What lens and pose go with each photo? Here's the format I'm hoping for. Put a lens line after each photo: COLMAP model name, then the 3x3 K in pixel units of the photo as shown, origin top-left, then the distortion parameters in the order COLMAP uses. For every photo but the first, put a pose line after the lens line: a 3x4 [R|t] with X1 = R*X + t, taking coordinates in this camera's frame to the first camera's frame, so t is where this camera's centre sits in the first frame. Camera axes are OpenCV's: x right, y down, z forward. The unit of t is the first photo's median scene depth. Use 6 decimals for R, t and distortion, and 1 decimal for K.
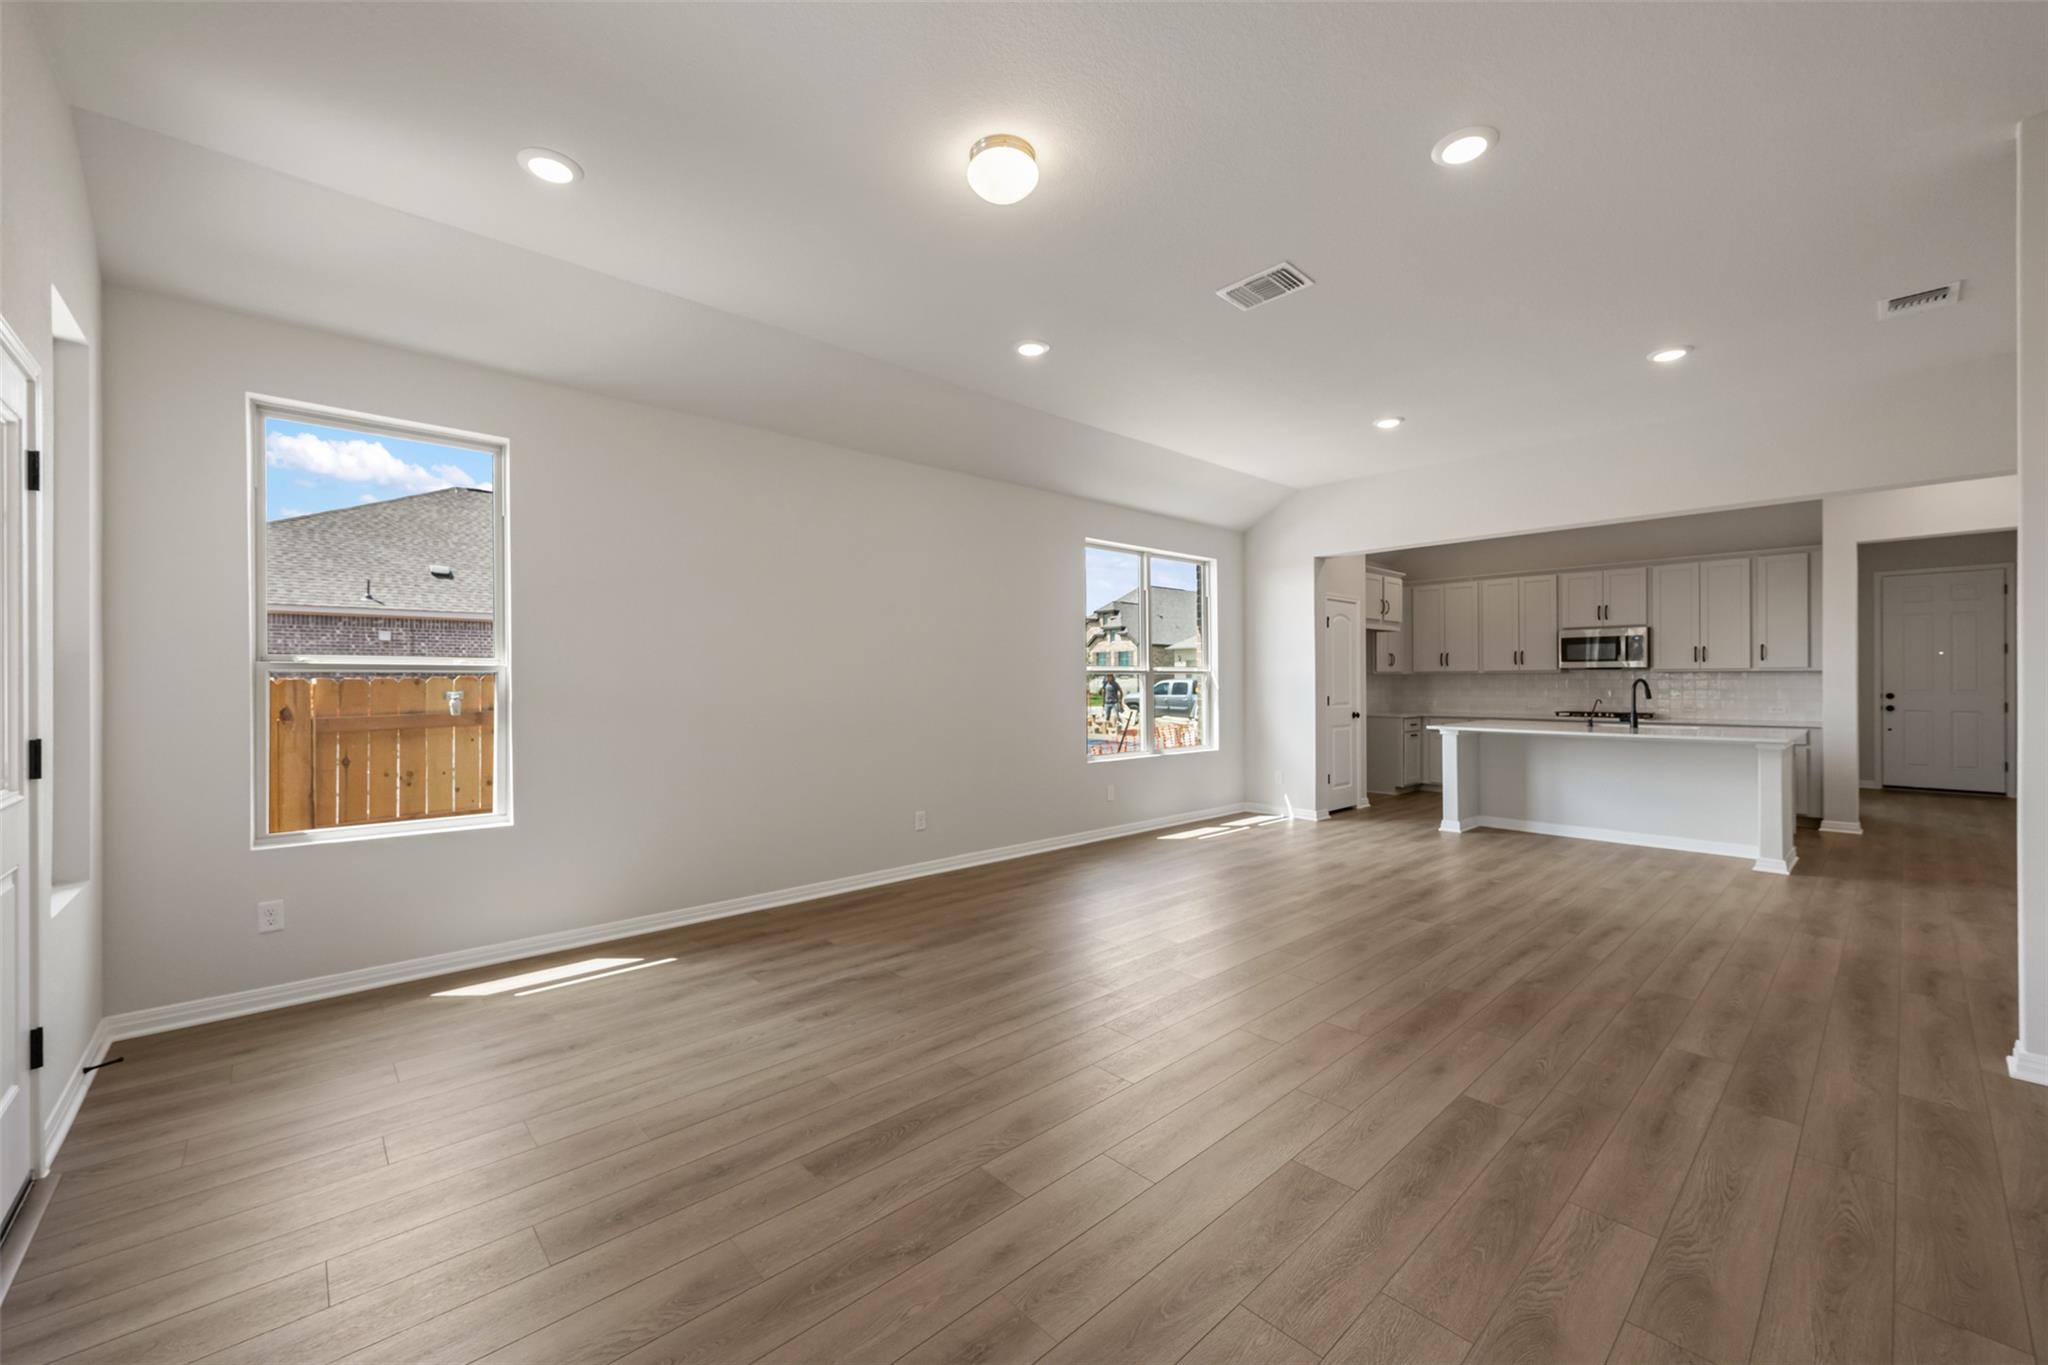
lens RADIAL K [[809.4, 0, 1022.7], [0, 809.4, 680.4], [0, 0, 1]] dist [-0.002206, 0.000855]
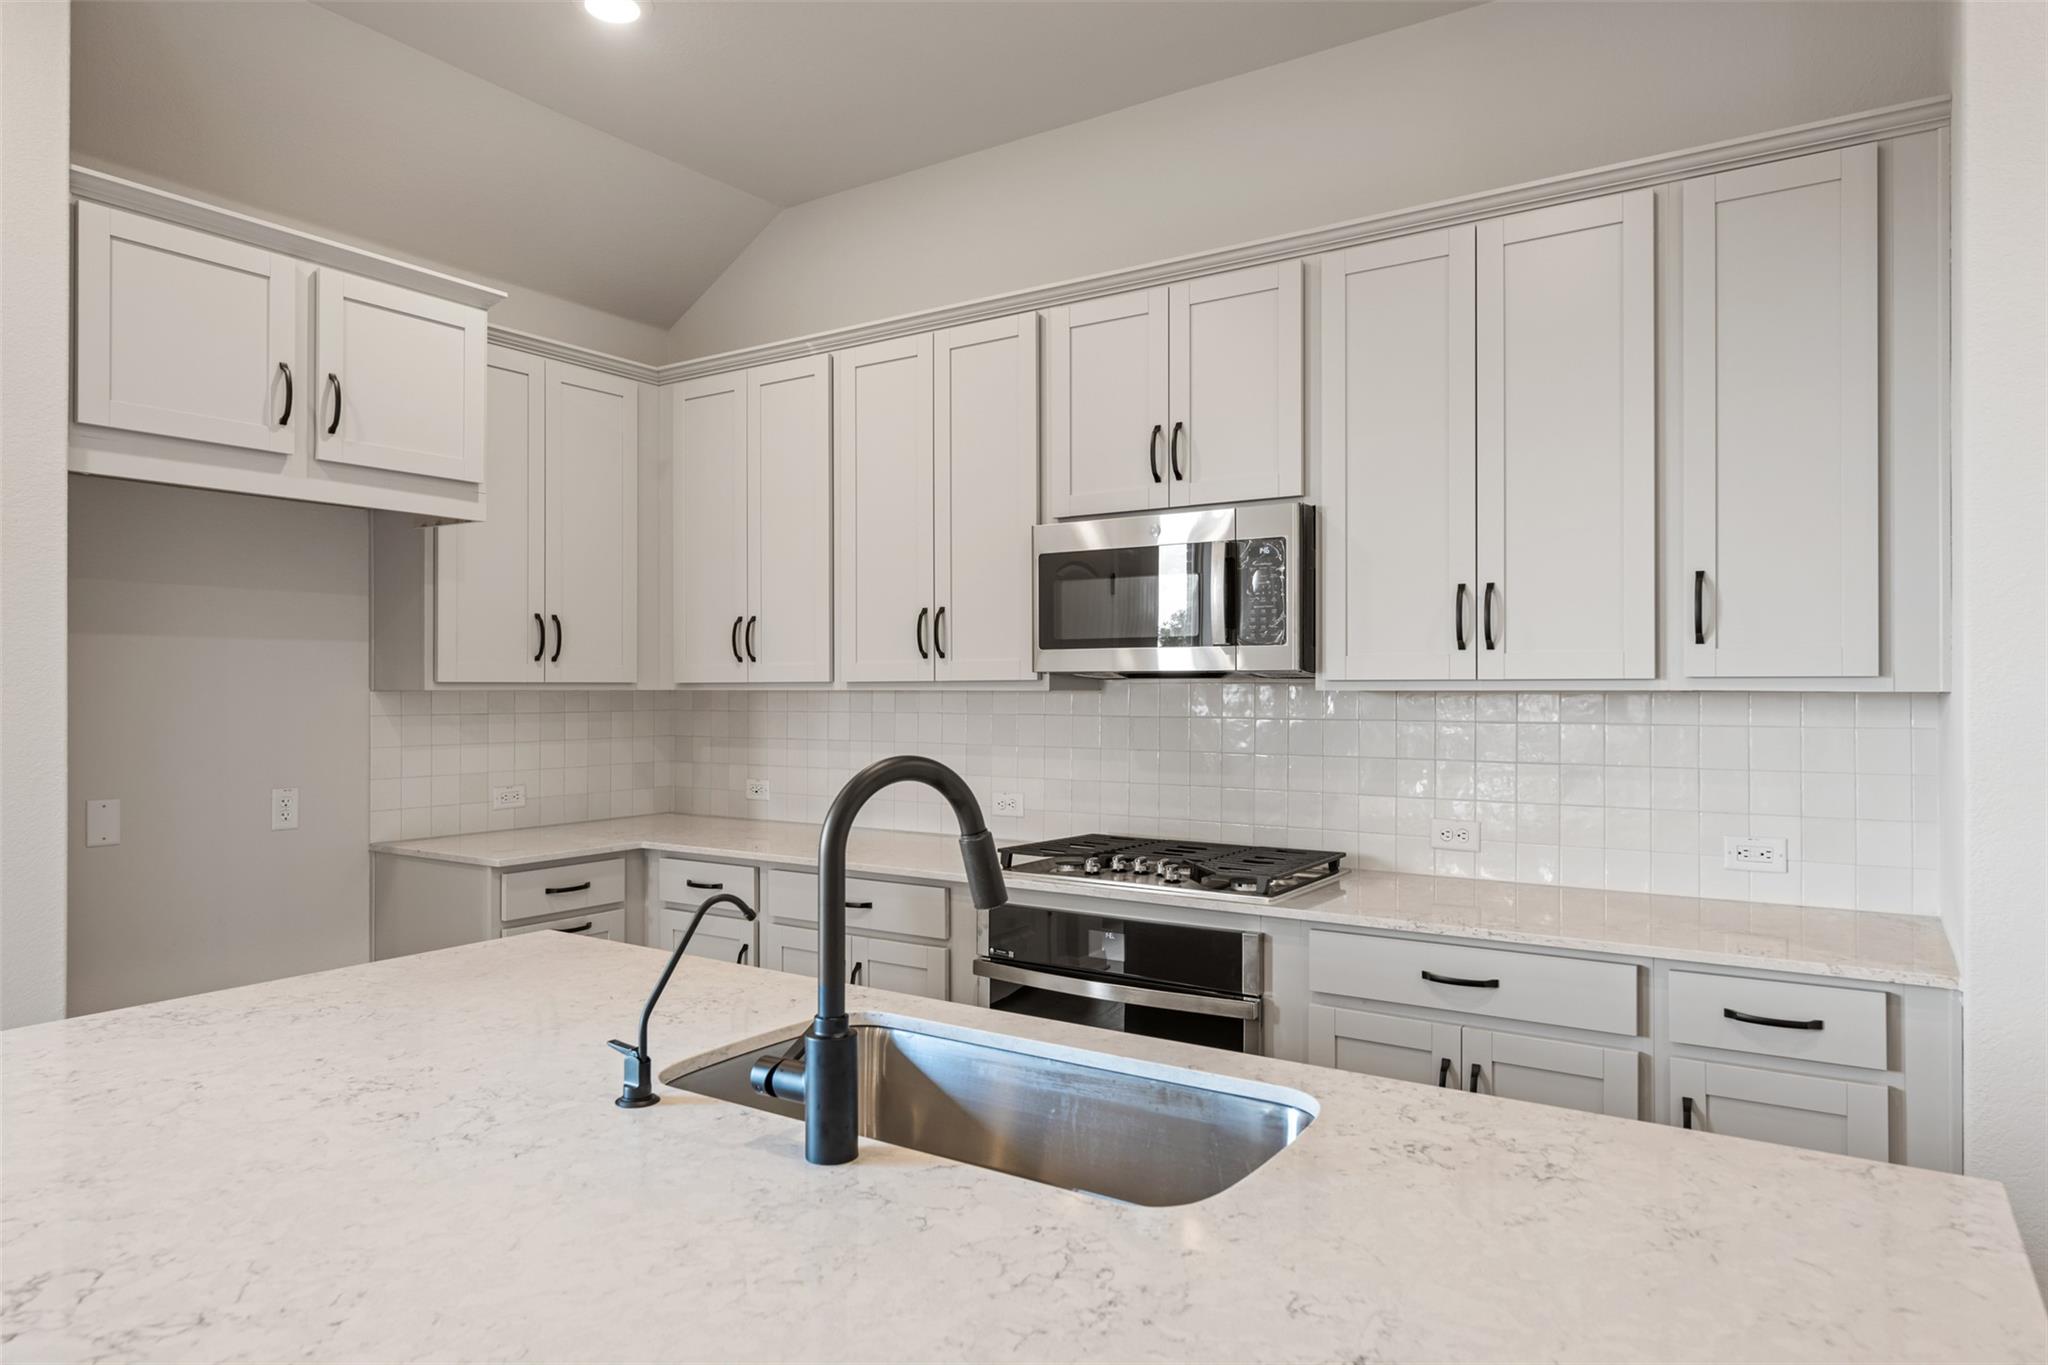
lens RADIAL K [[1236.5, 0, 1018.1], [0, 1236.5, 686.0], [0, 0, 1]] dist [-0.005746, 0.001740]
pose [[0.971432, 0.005050, 0.237266, 0.634923], [-0.004173, 0.999982, -0.004200, -0.010431], [-0.237283, 0.003090, 0.971436, 0.695697]]
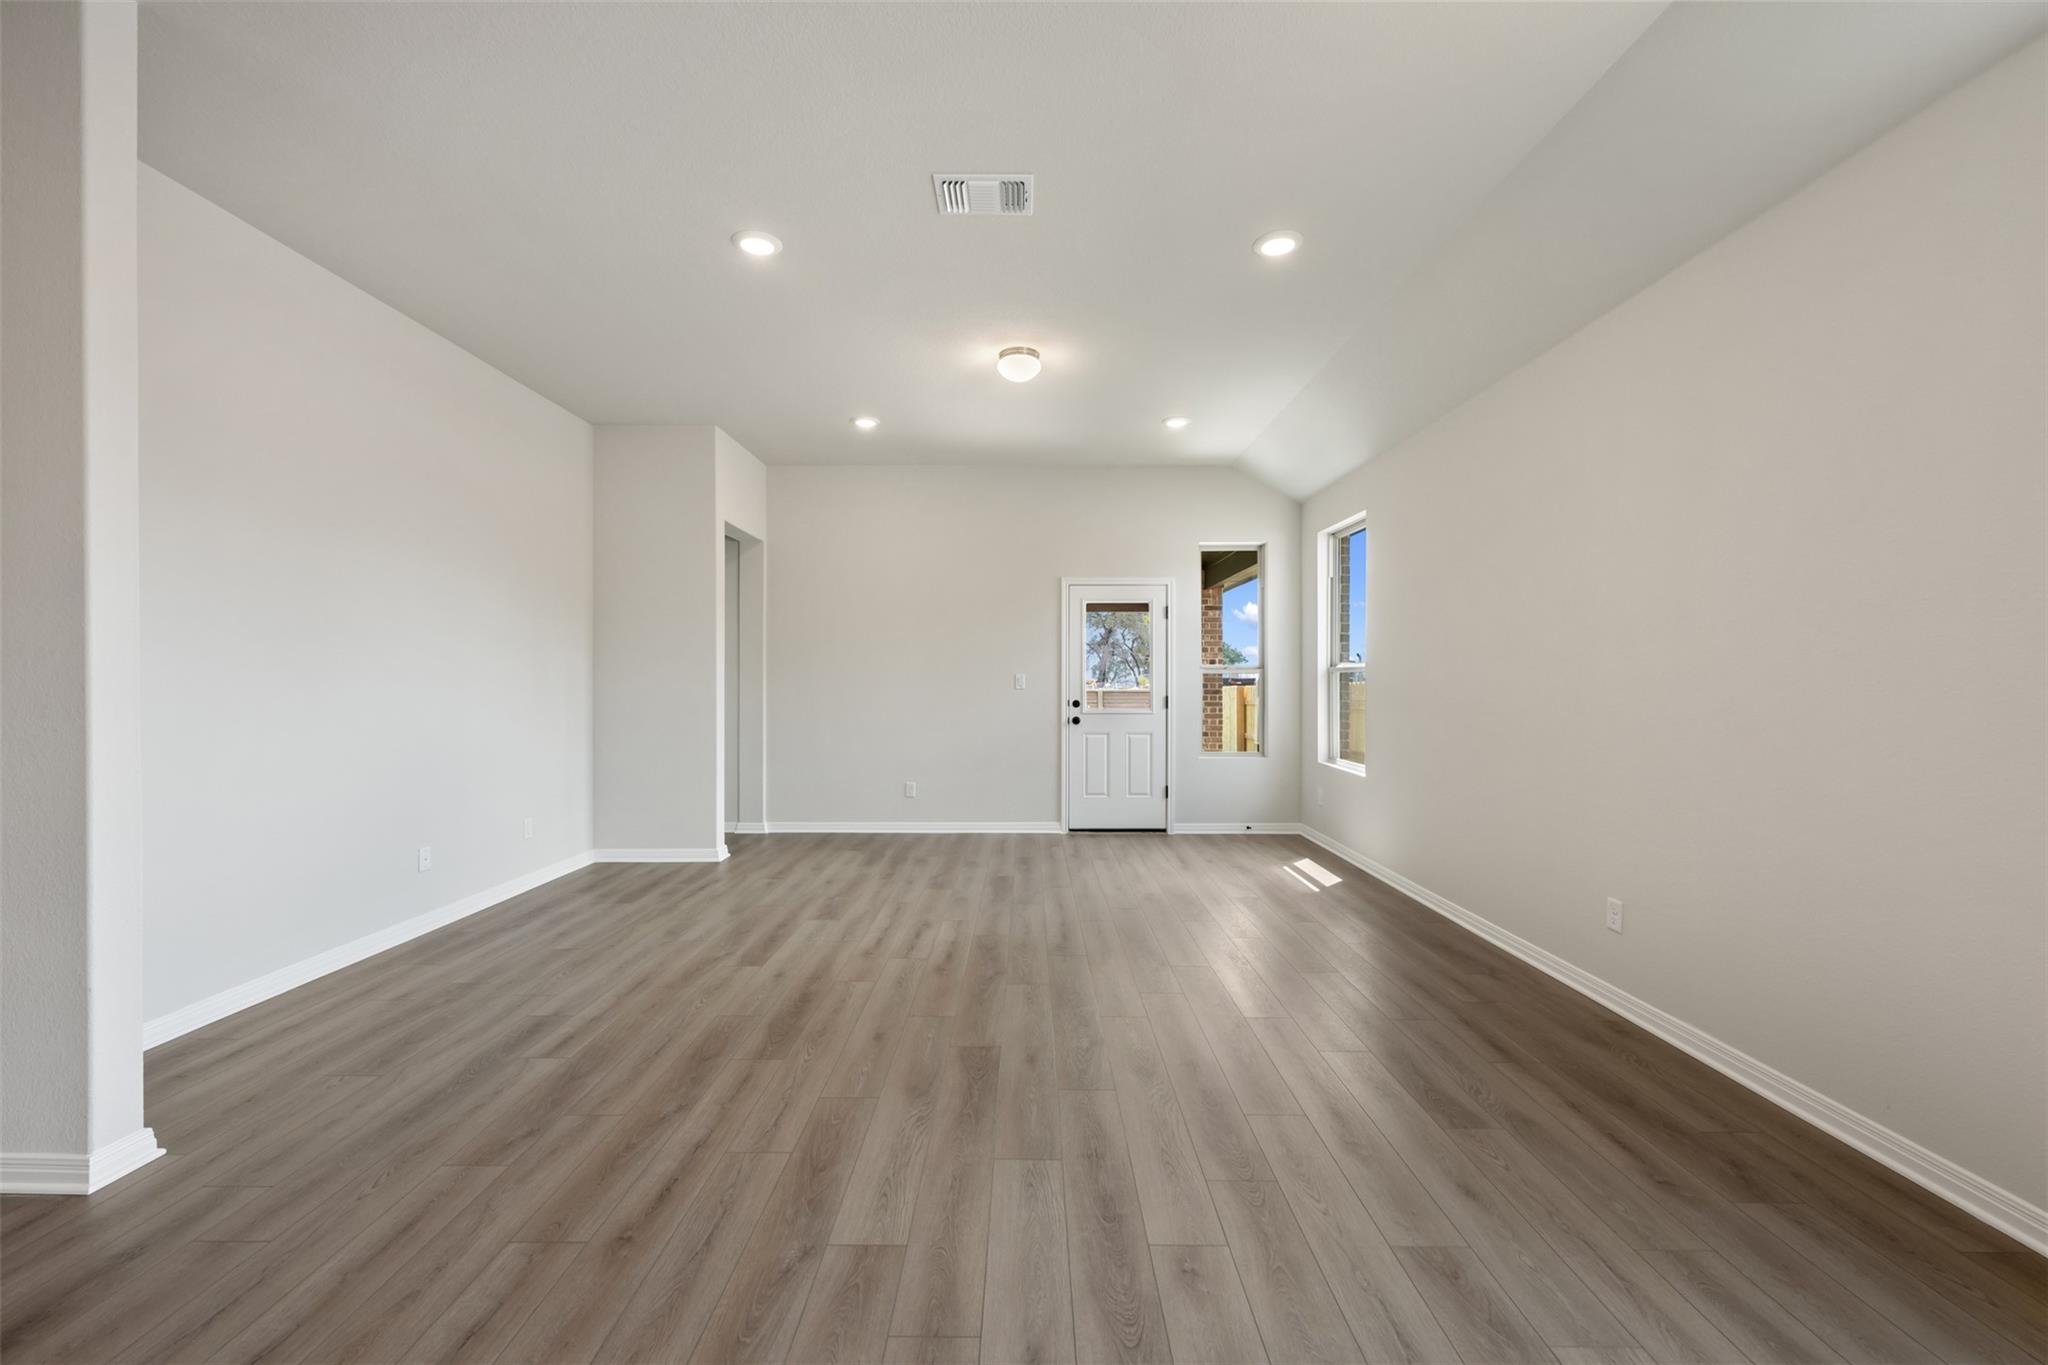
lens RADIAL K [[809.4, 0, 1022.4], [0, 809.4, 681.9], [0, 0, 1]] dist [-0.002206, 0.000855]
pose [[-0.681733, 0.004674, -0.731586, 0.418409], [0.003691, 0.999989, 0.002949, 0.000764], [0.731592, -0.000689, -0.681743, 0.759137]]
